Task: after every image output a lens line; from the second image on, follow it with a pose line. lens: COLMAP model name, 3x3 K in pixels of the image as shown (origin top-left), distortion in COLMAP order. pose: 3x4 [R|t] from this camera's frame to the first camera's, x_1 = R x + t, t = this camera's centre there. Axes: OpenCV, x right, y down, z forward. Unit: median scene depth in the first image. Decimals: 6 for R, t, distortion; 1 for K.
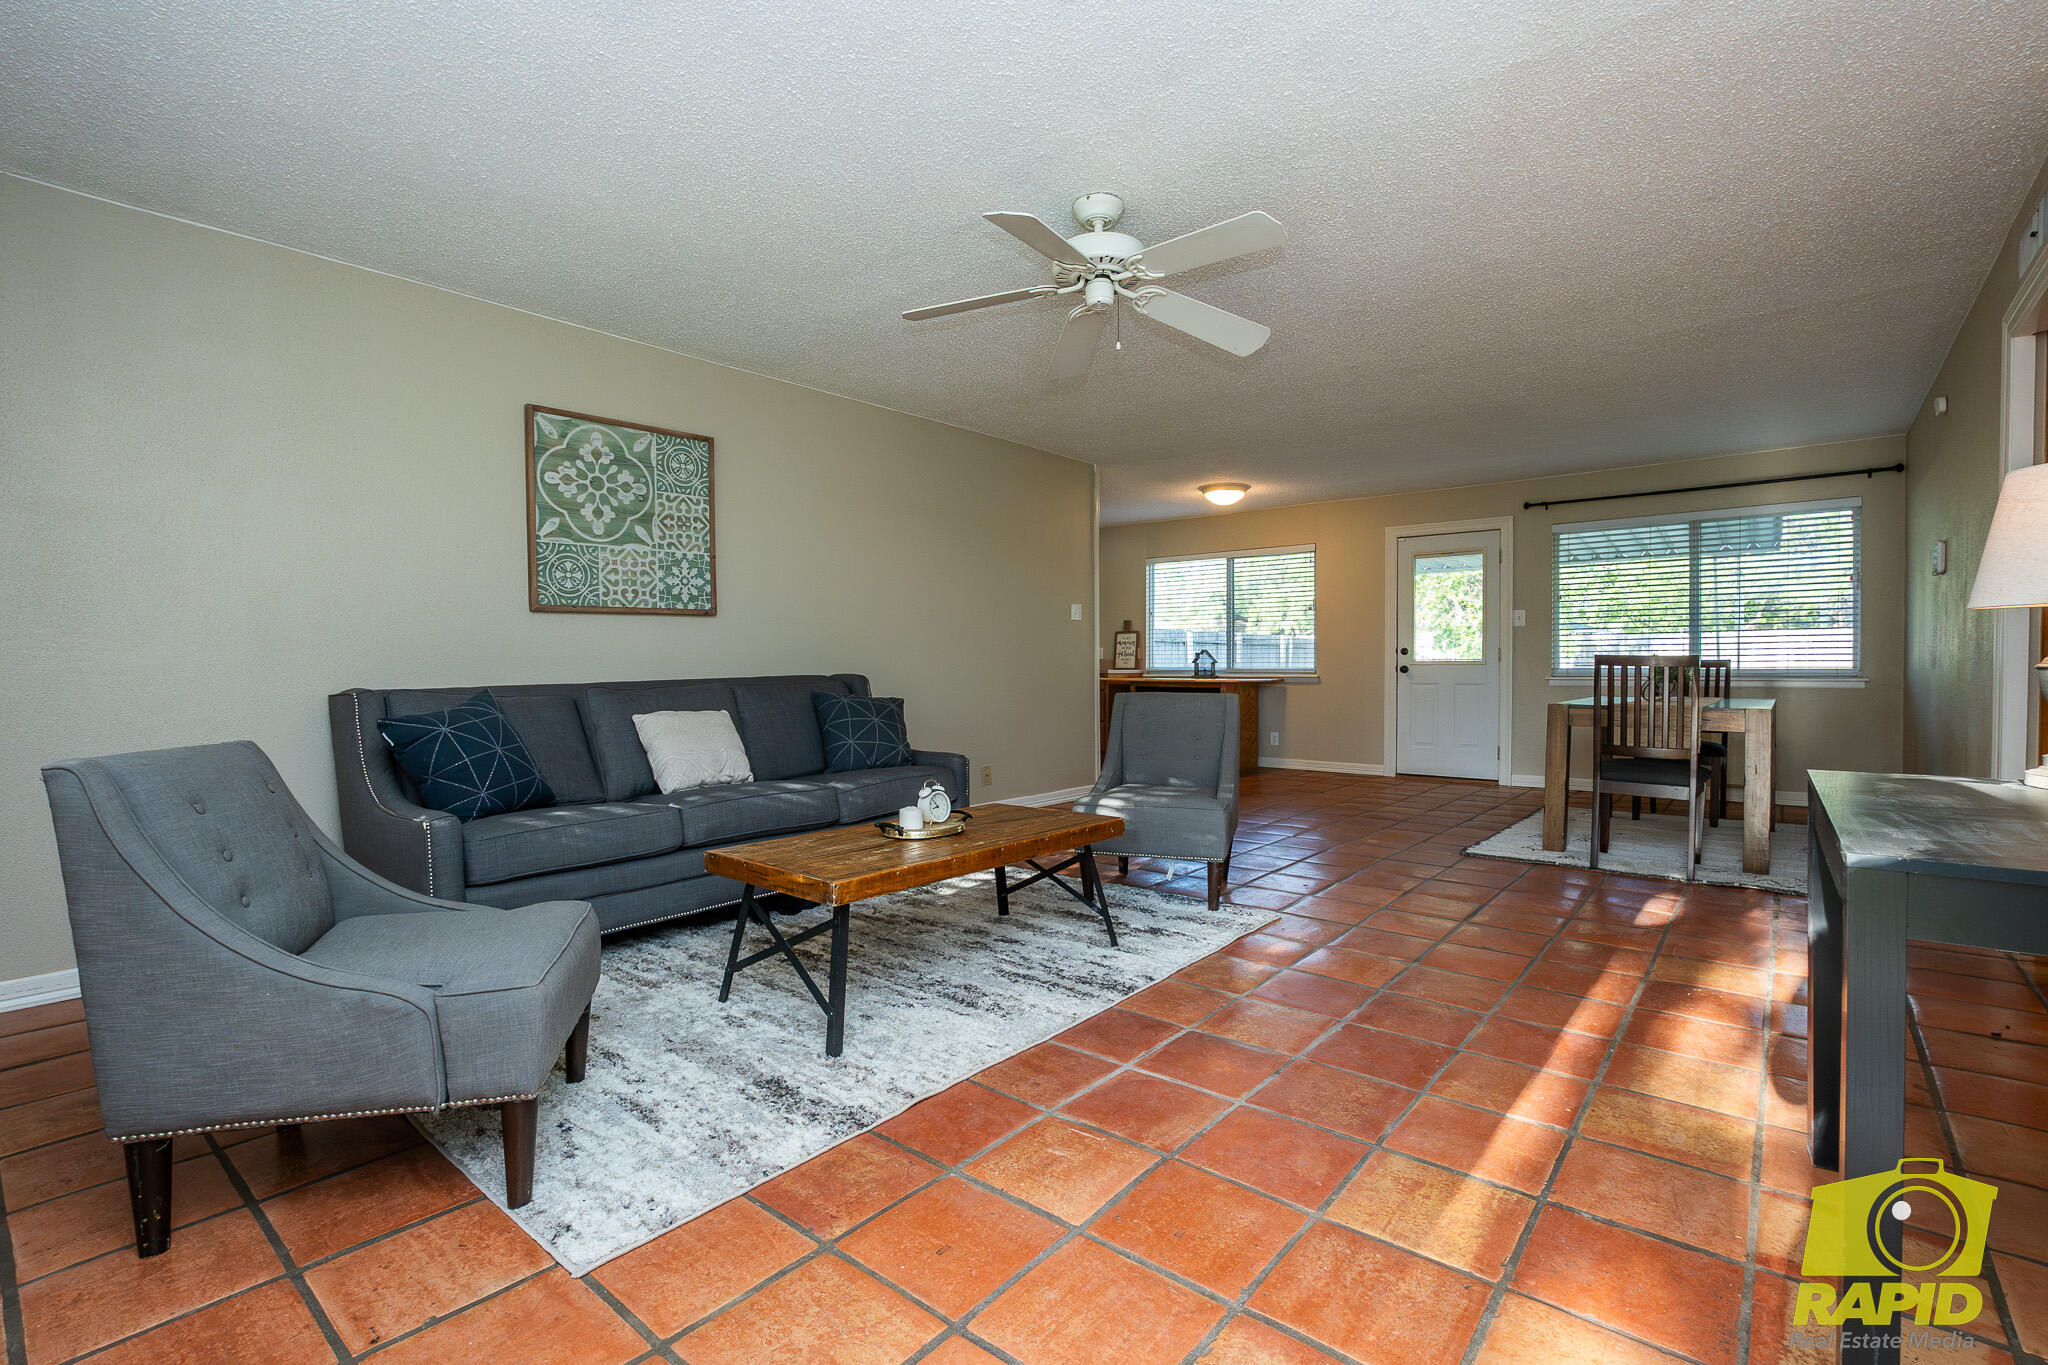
lens RADIAL K [[925.9, 0, 1028.8], [0, 925.9, 681.6], [0, 0, 1]] dist [-0.013727, 0.000566]
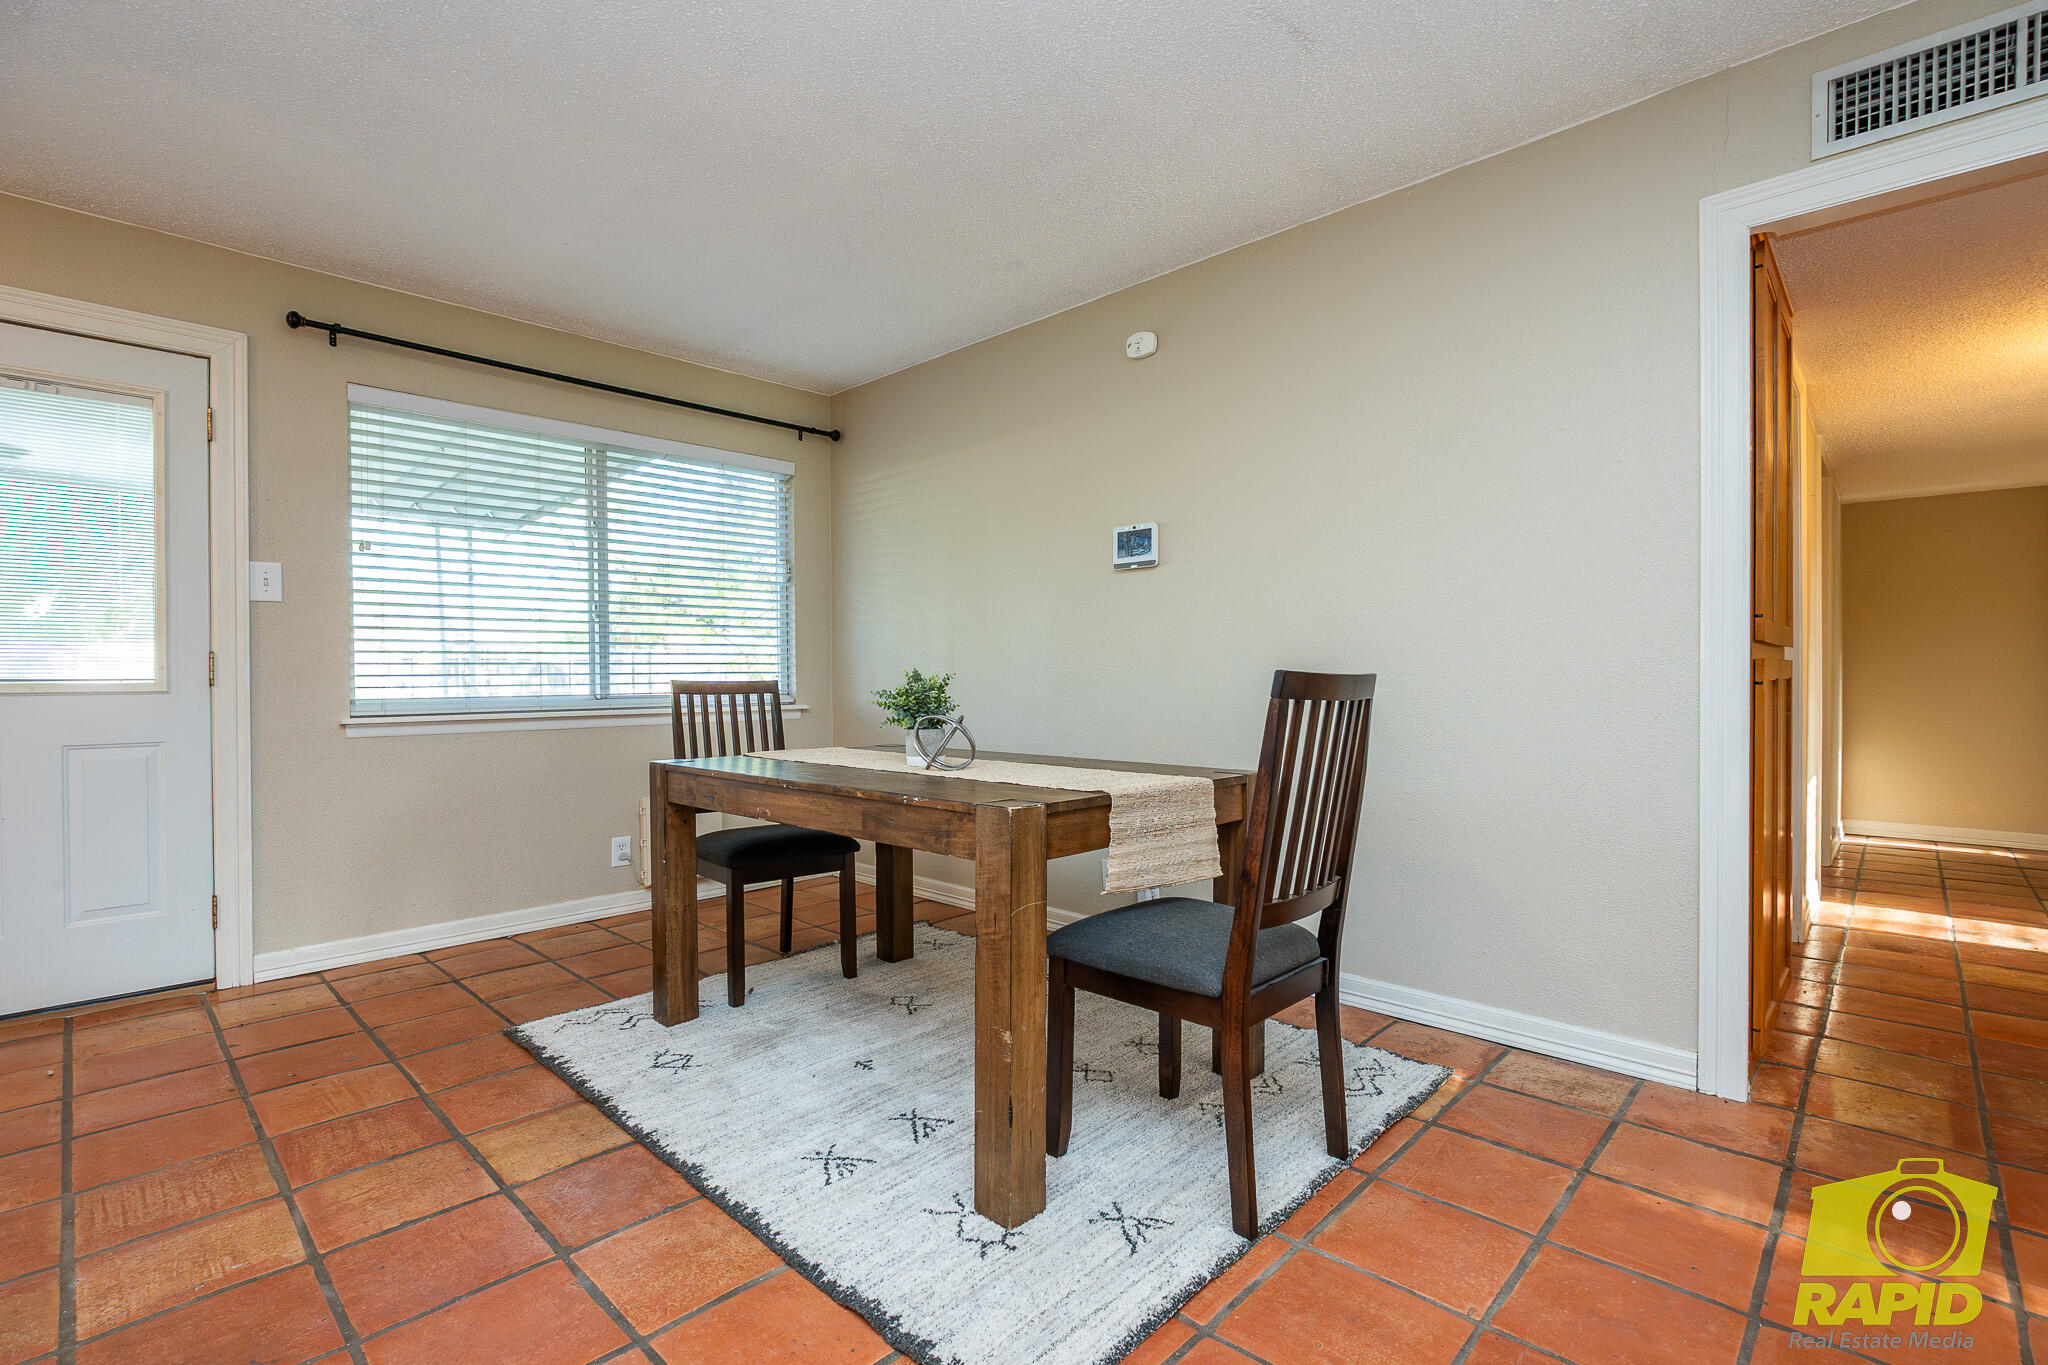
lens RADIAL K [[925.9, 0, 1028.8], [0, 925.9, 681.6], [0, 0, 1]] dist [-0.013727, 0.000566]
pose [[0.066541, -0.002707, 0.997780, 0.244954], [0.024343, 0.999703, 0.001089, -0.028212], [-0.997487, 0.024217, 0.066587, 1.111858]]
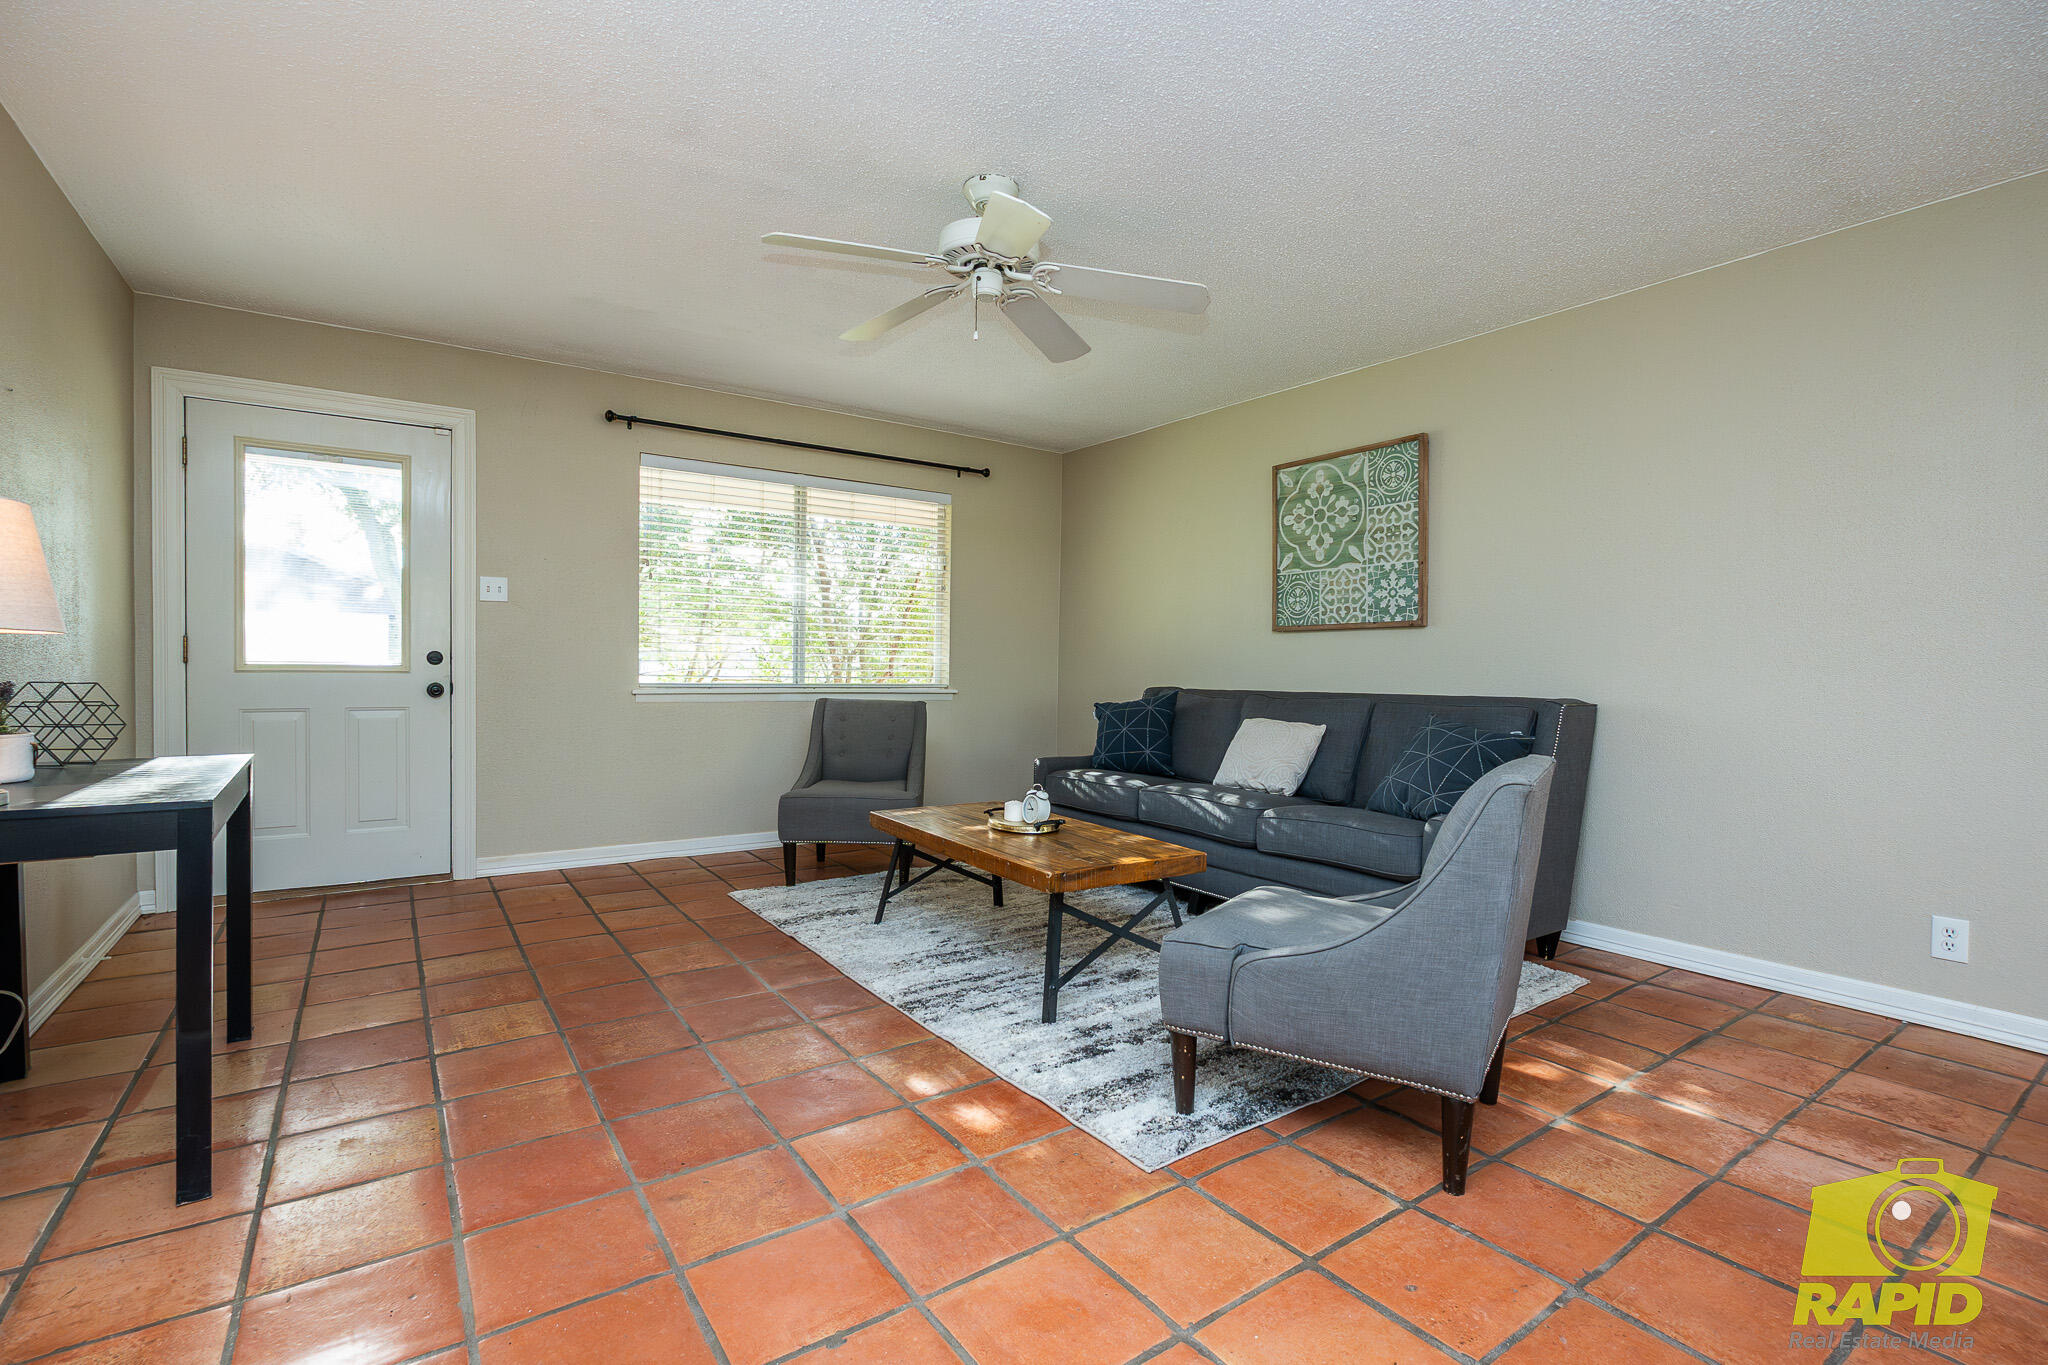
lens RADIAL K [[925.9, 0, 1028.8], [0, 925.9, 681.6], [0, 0, 1]] dist [-0.013727, 0.000566]
pose [[-0.255640, 0.025052, -0.966448, 0.688850], [-0.033315, 0.998842, 0.034704, -0.038026], [0.966198, 0.041069, -0.254509, 0.914727]]
